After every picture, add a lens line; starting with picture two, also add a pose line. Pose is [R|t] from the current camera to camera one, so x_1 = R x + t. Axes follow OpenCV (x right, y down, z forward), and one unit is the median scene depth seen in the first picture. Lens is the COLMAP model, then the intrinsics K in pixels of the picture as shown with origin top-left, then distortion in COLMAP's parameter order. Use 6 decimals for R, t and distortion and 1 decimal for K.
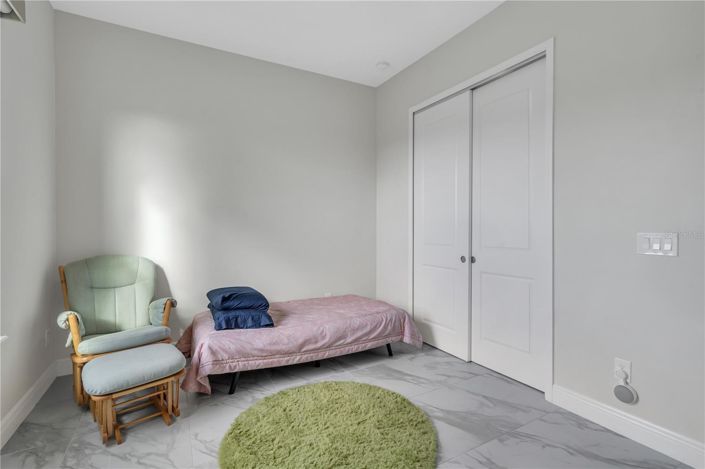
lens RADIAL K [[332.9, 0, 352.5], [0, 332.9, 234.5], [0, 0, 1]] dist [-0.000259, 0.000143]
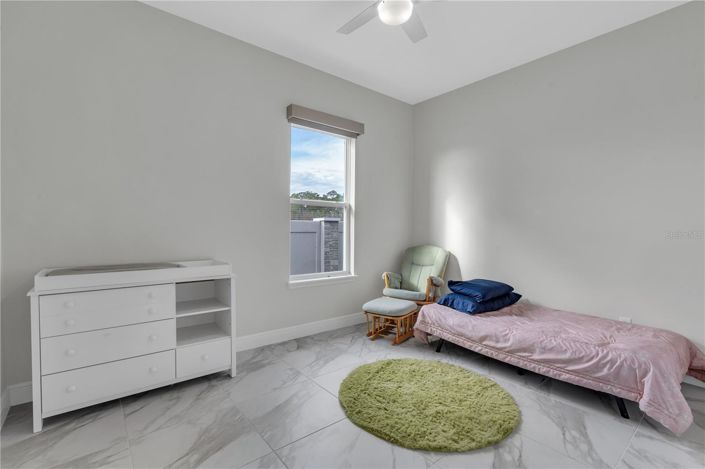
lens RADIAL K [[320.1, 0, 352.5], [0, 320.1, 234.5], [0, 0, 1]] dist [-0.000475, -0.000135]
pose [[0.179328, 0.019566, -0.983595, 0.764420], [-0.024319, 0.999585, 0.015450, -0.009882], [0.983489, 0.021150, 0.179730, 0.376146]]
